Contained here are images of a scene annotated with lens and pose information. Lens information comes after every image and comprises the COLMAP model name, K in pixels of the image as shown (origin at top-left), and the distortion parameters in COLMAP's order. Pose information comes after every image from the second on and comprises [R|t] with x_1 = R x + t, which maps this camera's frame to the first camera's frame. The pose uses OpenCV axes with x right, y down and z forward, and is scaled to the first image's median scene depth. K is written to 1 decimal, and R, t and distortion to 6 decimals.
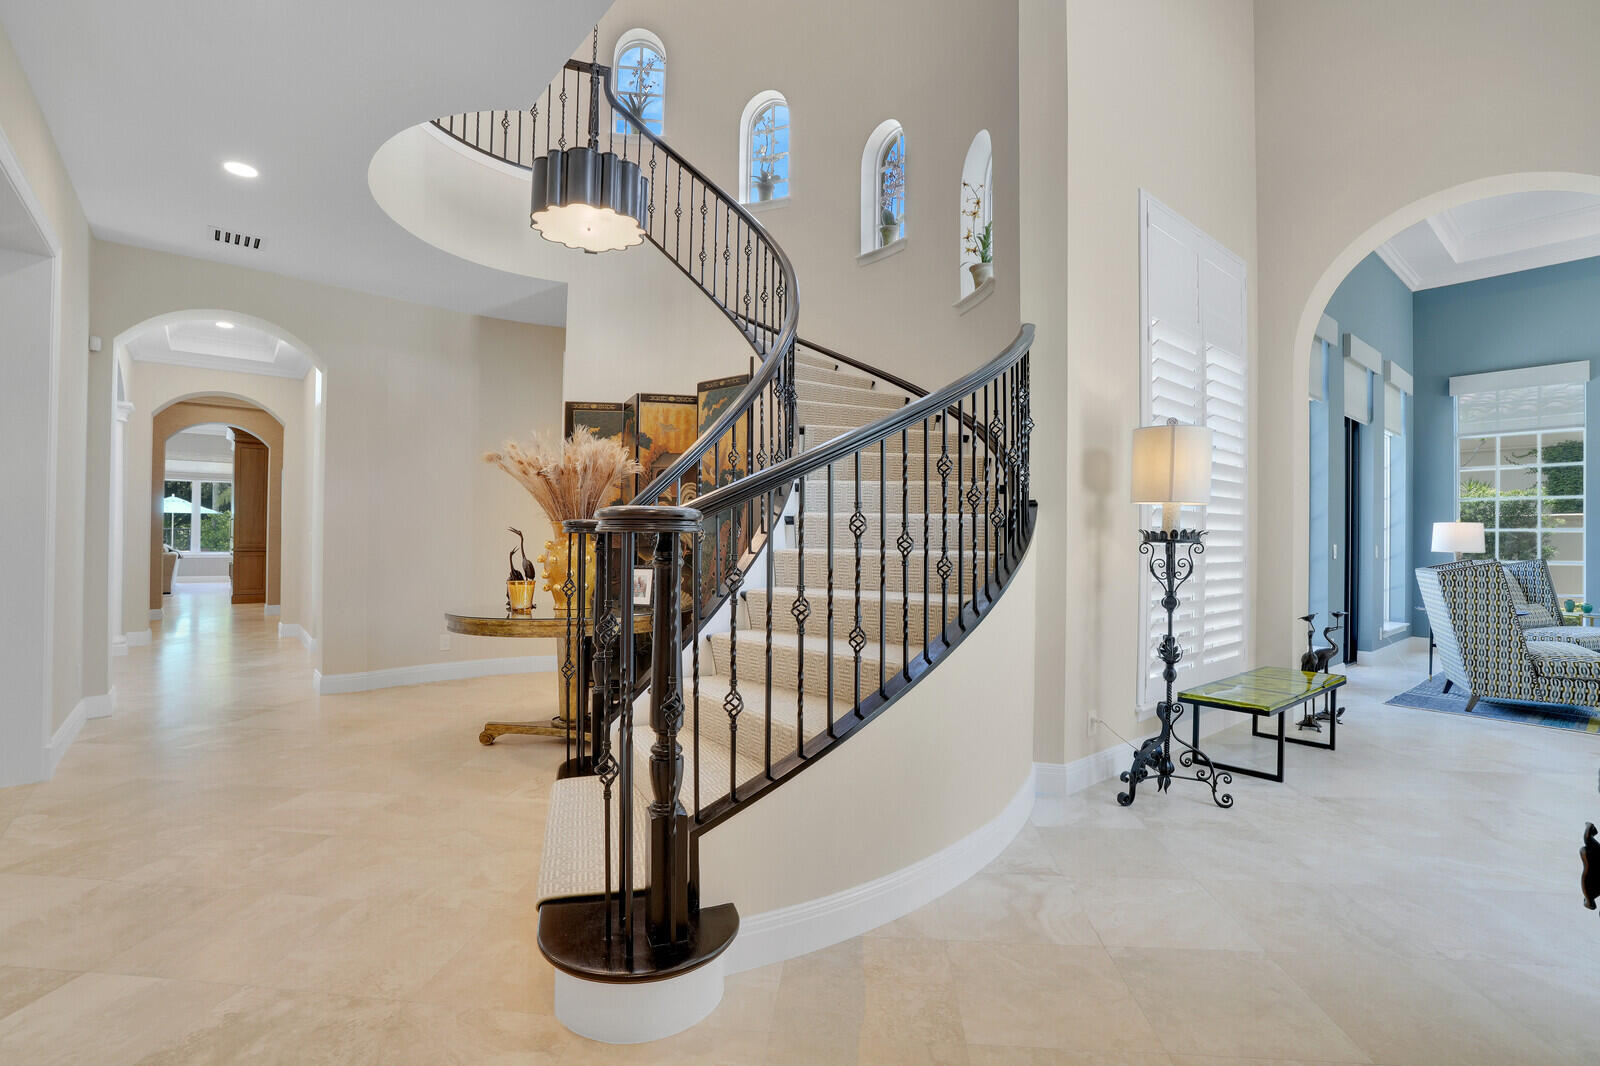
lens RADIAL K [[744.2, 0, 798.7], [0, 744.2, 533.5], [0, 0, 1]] dist [-0.073552, 0.029219]
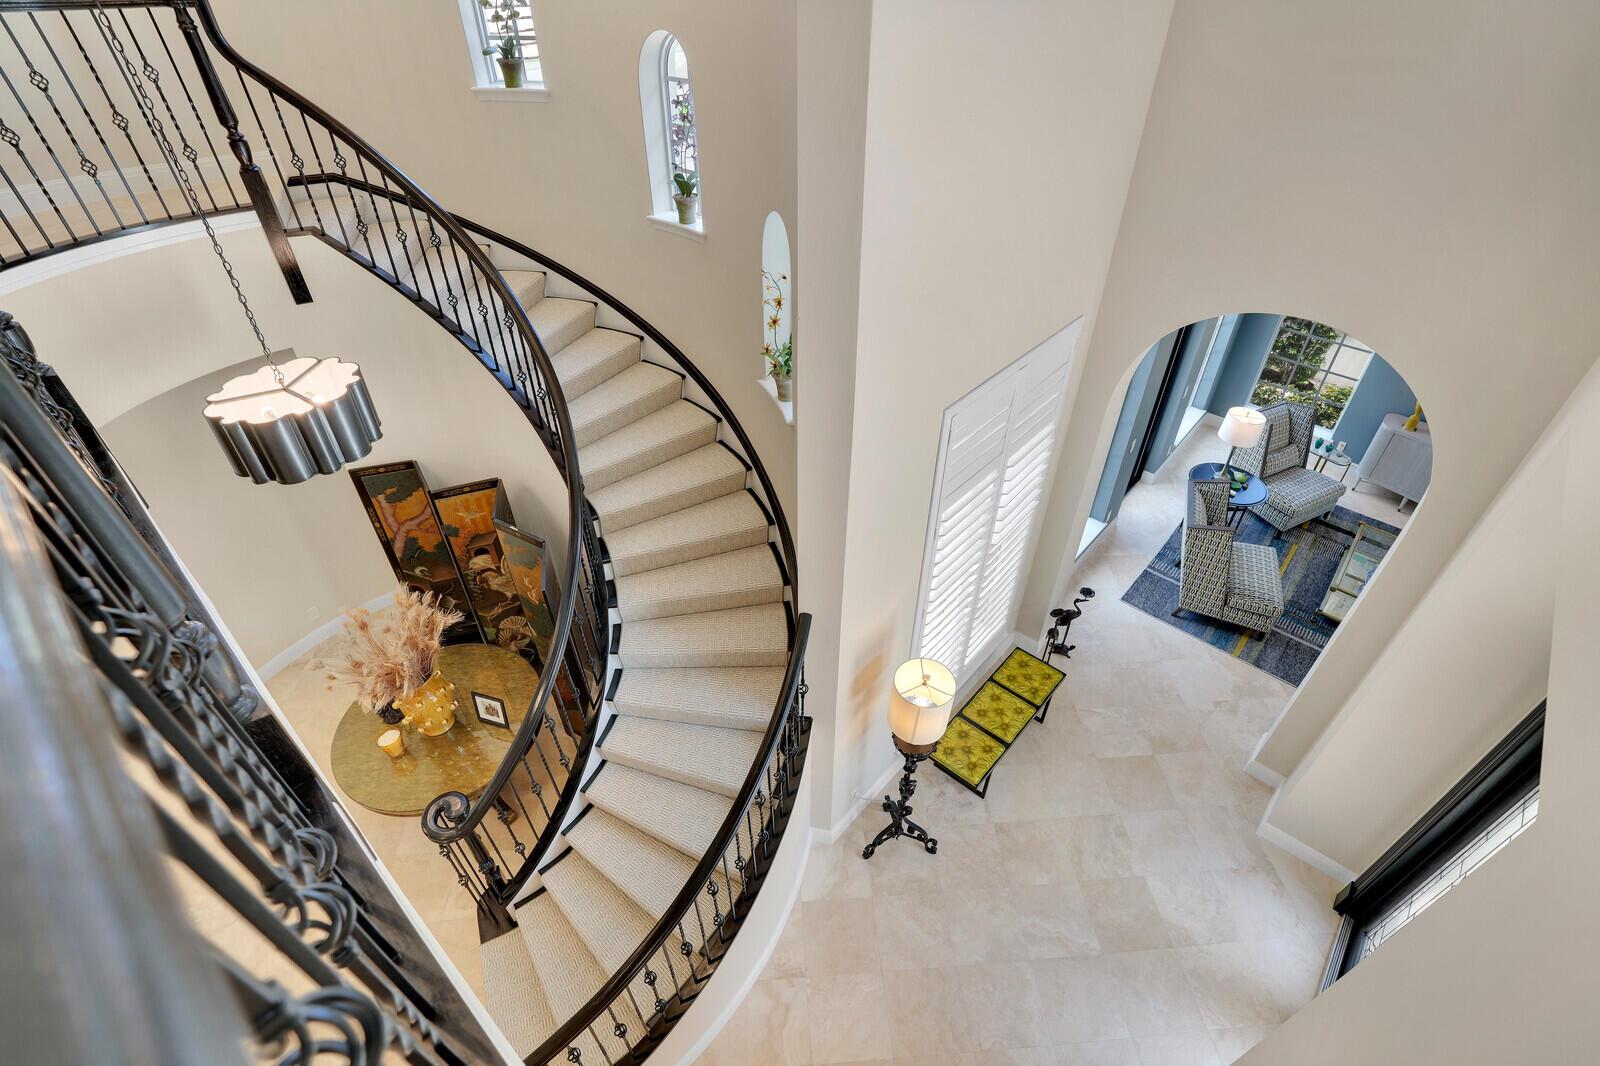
lens RADIAL K [[744.2, 0, 798.7], [0, 744.2, 533.5], [0, 0, 1]] dist [-0.073552, 0.029219]
pose [[0.988414, -0.101307, 0.113021, 0.140780], [0.005338, 0.767384, 0.641166, -0.769462], [-0.151685, -0.633134, 0.759034, 0.199873]]
